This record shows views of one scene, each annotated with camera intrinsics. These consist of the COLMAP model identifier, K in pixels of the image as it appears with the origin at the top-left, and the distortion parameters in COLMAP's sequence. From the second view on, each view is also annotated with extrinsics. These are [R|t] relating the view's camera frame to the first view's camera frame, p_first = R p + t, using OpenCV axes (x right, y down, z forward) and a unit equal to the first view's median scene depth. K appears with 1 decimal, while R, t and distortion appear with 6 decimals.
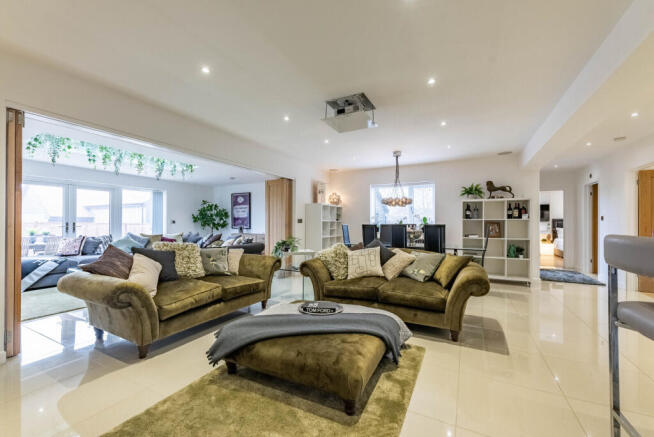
lens RADIAL K [[265.3, 0, 324.6], [0, 265.3, 221.6], [0, 0, 1]] dist [0.002899, -0.001117]
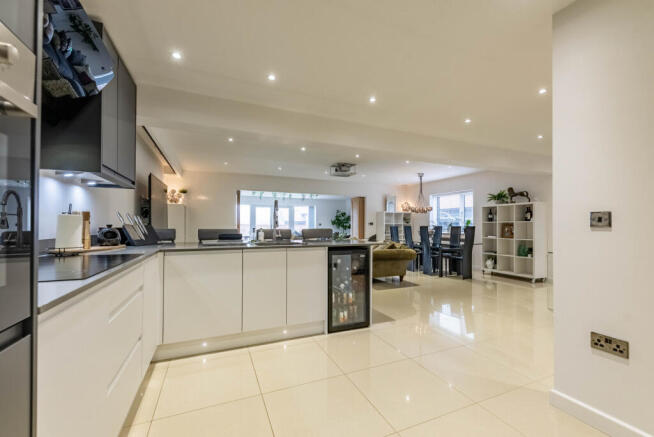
lens RADIAL K [[265.3, 0, 325.6], [0, 265.3, 221.9], [0, 0, 1]] dist [0.002899, -0.001117]
pose [[0.771472, -0.006039, -0.636235, 0.736993], [0.000204, 0.999957, -0.009245, 0.002005], [0.636264, 0.007003, 0.771440, -0.358368]]
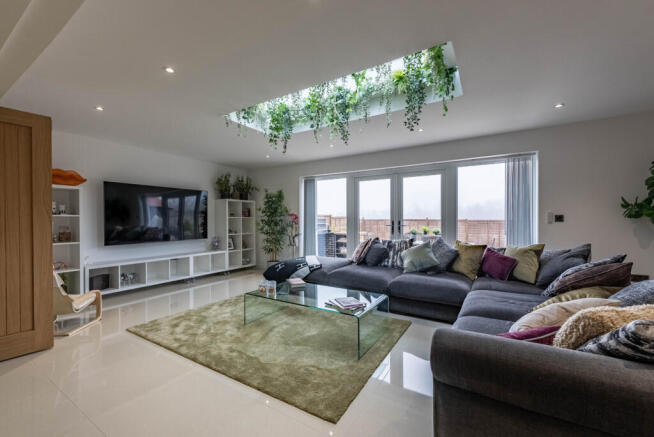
lens RADIAL K [[265.3, 0, 318.3], [0, 265.3, 225.0], [0, 0, 1]] dist [0.002899, -0.001117]
pose [[-0.088033, 0.017074, -0.995971, -0.152302], [0.007835, 0.999834, 0.016448, 0.001672], [0.996087, -0.006355, -0.088152, 0.985222]]
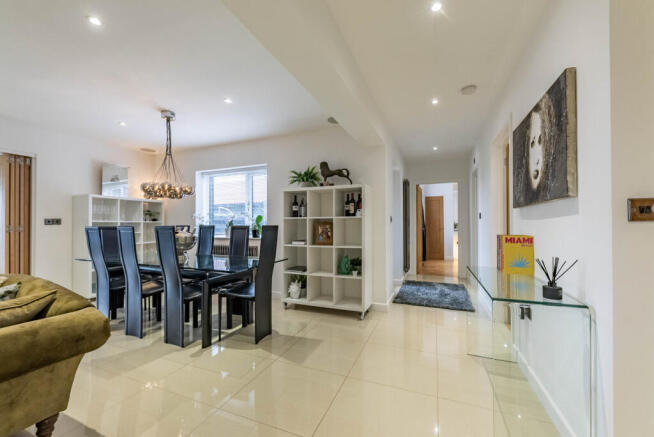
lens RADIAL K [[265.3, 0, 327.3], [0, 265.3, 222.8], [0, 0, 1]] dist [0.002899, -0.001117]
pose [[0.995649, -0.002968, 0.093136, 0.569308], [0.003381, 0.999985, -0.004276, 0.007618], [-0.093122, 0.004572, 0.995644, 0.320172]]
